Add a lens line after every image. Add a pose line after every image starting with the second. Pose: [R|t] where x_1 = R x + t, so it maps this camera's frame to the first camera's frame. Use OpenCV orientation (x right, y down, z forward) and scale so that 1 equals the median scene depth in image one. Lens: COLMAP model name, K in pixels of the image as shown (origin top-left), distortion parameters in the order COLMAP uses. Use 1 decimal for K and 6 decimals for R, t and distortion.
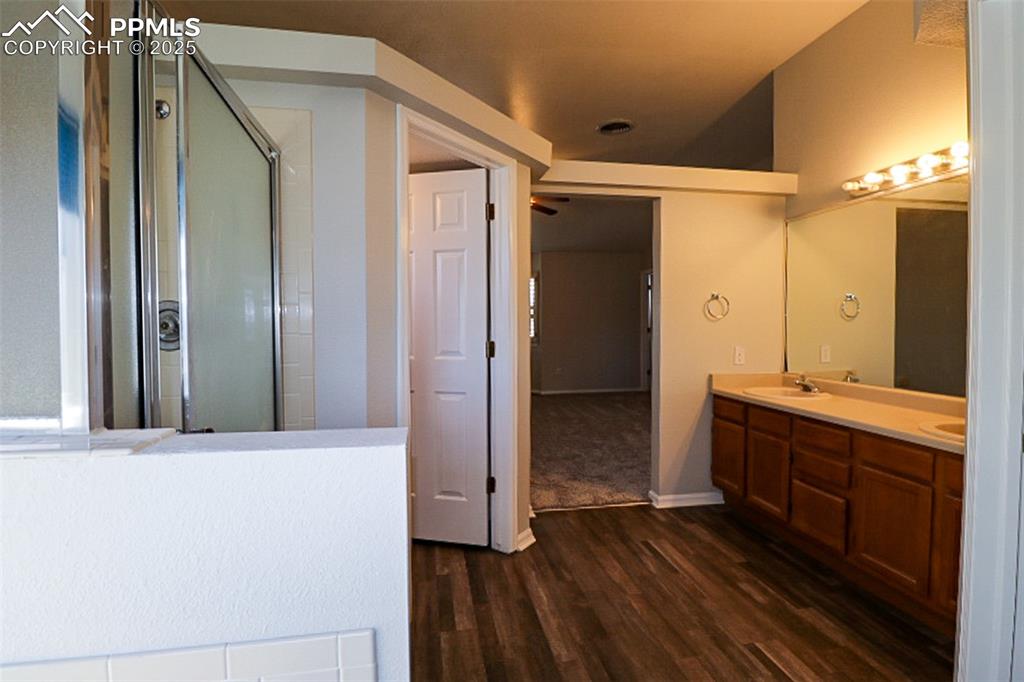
lens RADIAL K [[474.1, 0, 510.5], [0, 474.1, 335.4], [0, 0, 1]] dist [-0.004330, -0.009069]
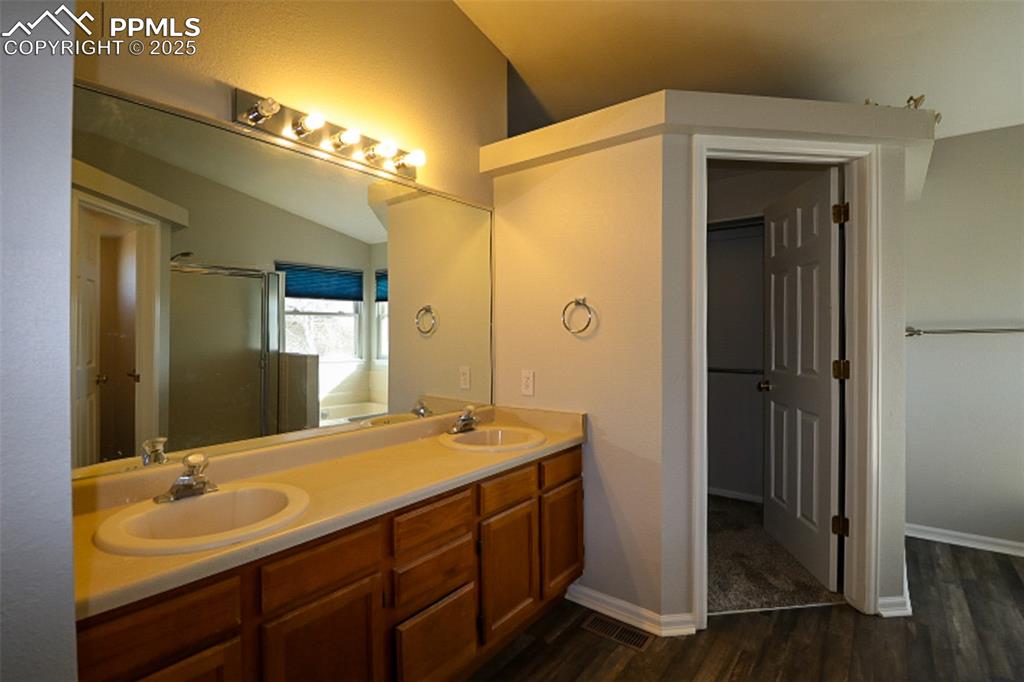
lens RADIAL K [[474.1, 0, 510.5], [0, 474.1, 335.4], [0, 0, 1]] dist [-0.004330, -0.009069]
pose [[-0.661435, 0.004239, 0.749990, -0.038405], [0.023794, 0.999599, 0.015335, -0.065405], [-0.749625, 0.027988, -0.661271, 2.102637]]
